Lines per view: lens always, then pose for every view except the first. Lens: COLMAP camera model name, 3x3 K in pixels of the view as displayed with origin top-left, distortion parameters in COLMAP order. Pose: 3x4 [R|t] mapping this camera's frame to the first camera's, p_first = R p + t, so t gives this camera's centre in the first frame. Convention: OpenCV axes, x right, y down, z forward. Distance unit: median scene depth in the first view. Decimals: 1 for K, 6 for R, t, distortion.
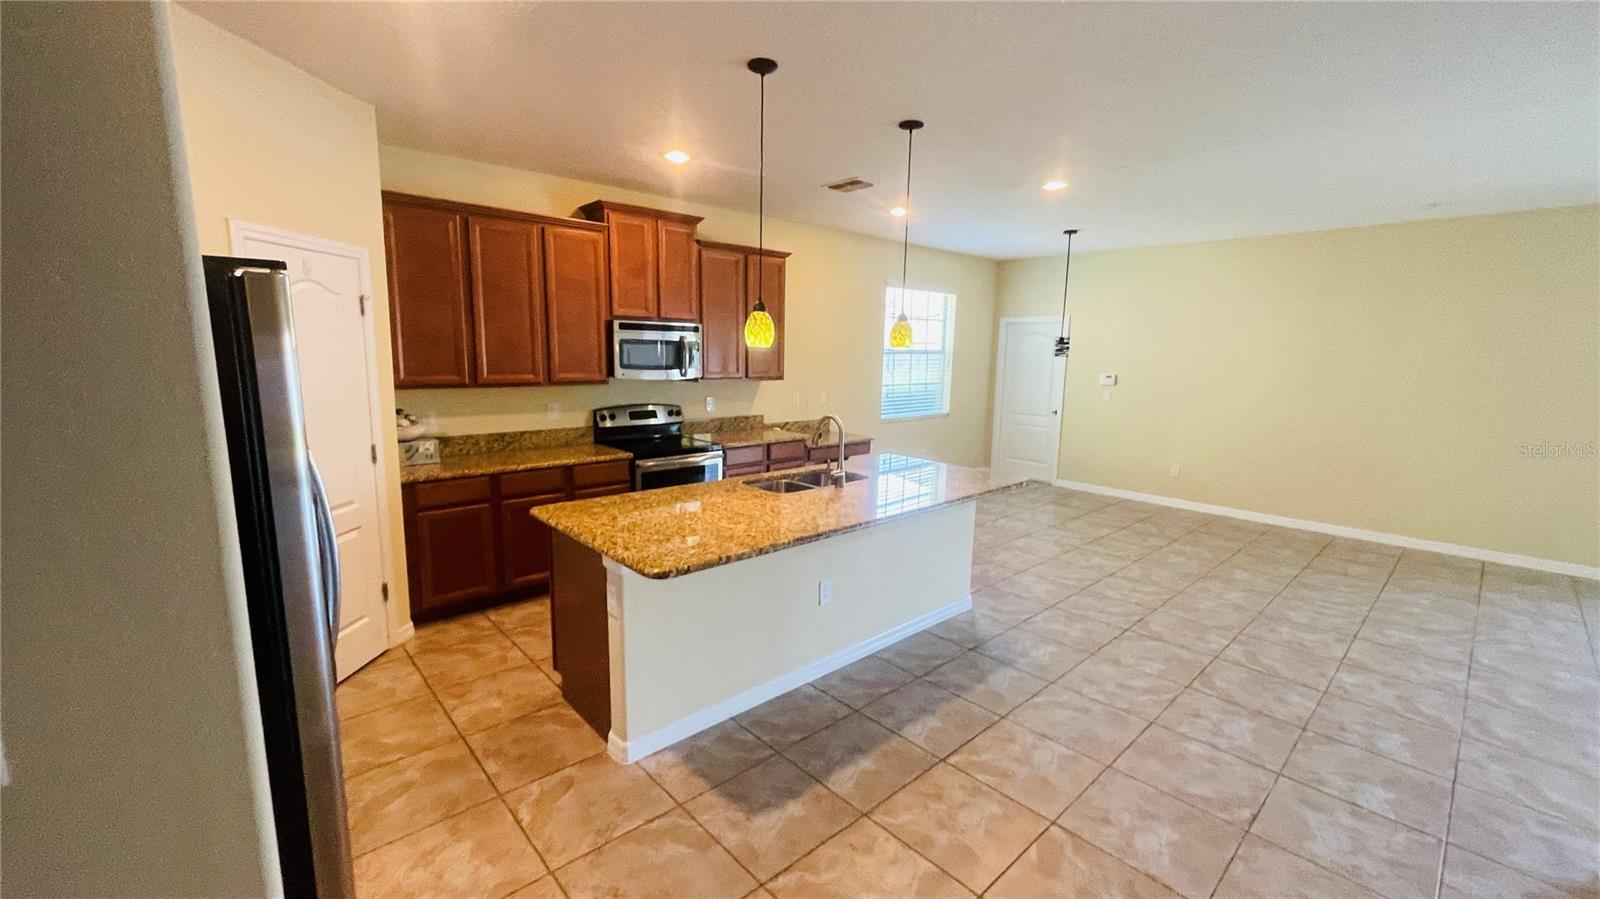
lens RADIAL K [[645.6, 0, 800.0], [0, 645.6, 449.5], [0, 0, 1]] dist [-0.001330, 0.000172]
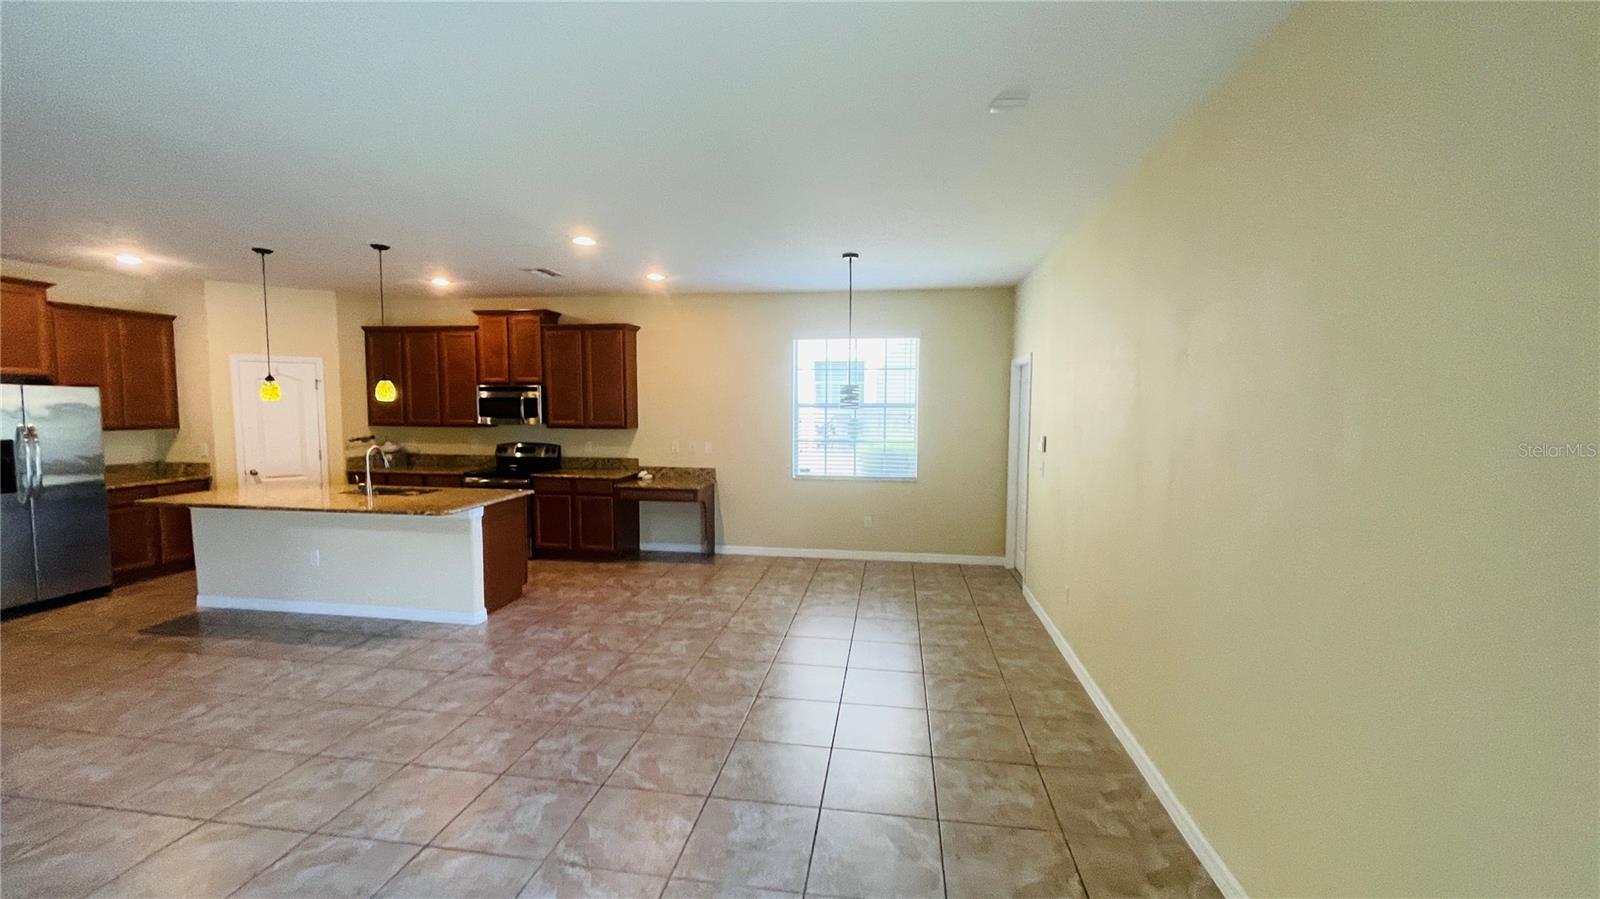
lens RADIAL K [[645.6, 0, 800.0], [0, 645.6, 449.5], [0, 0, 1]] dist [-0.001330, 0.000172]
pose [[0.624317, 0.042132, -0.780034, 1.682789], [-0.114405, 0.992709, -0.037947, -0.094526], [0.772748, 0.112930, 0.624585, 0.777714]]
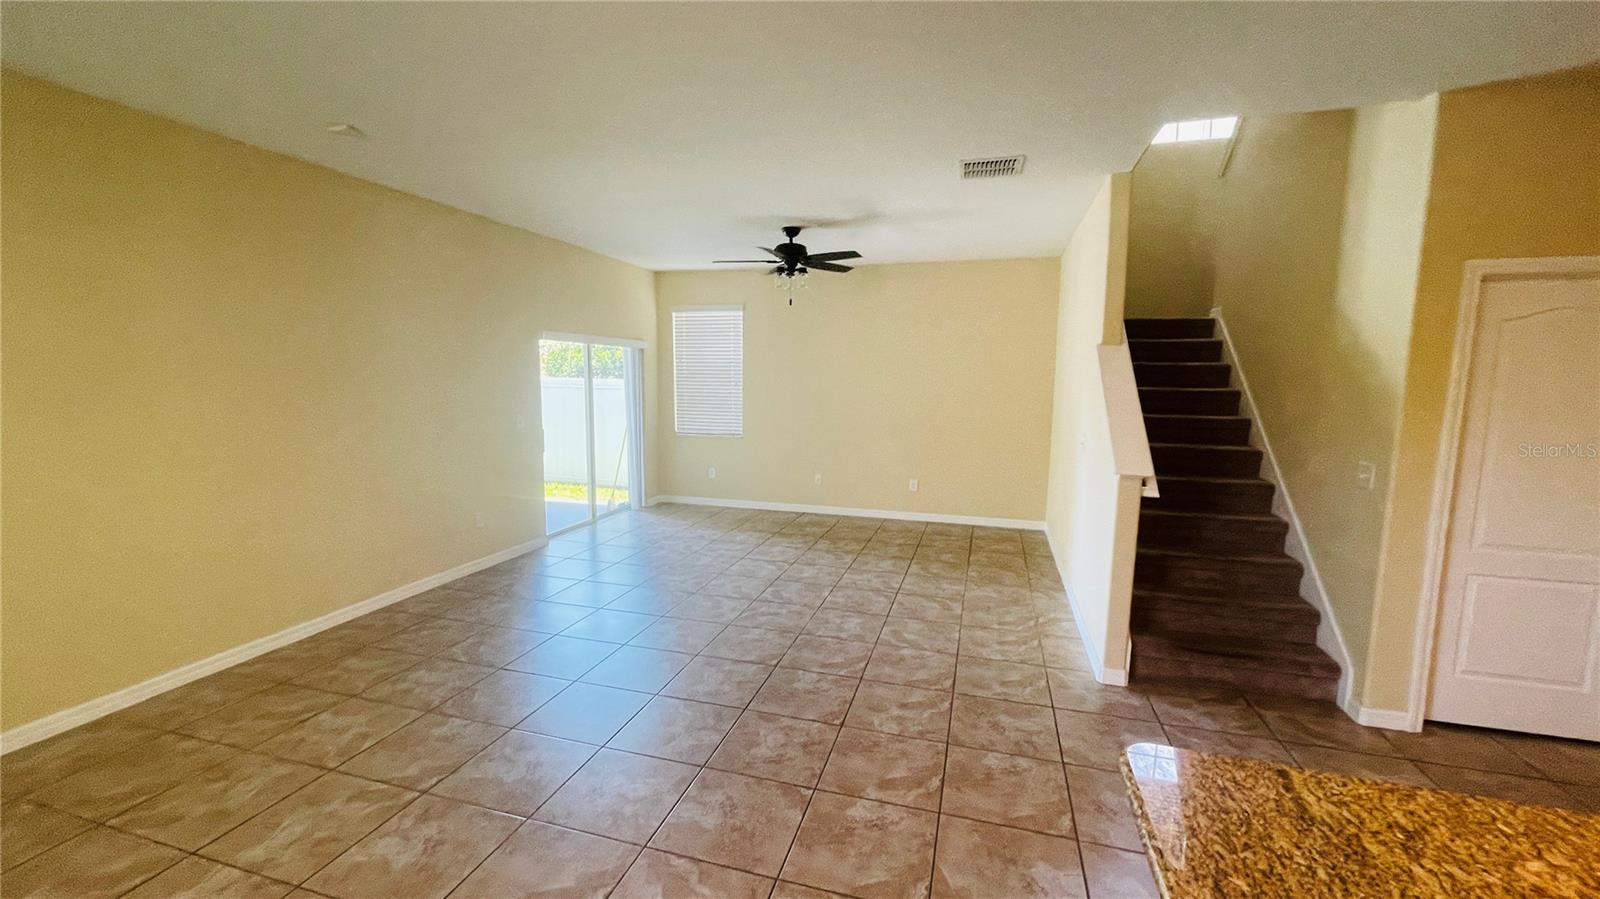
lens RADIAL K [[643.0, 0, 800.0], [0, 643.0, 449.5], [0, 0, 1]] dist [-0.000835, -0.000005]
pose [[-0.511647, -0.123482, 0.850276, 0.188385], [0.113740, 0.971175, 0.209482, -0.188714], [-0.851634, 0.203891, -0.482854, 1.295649]]
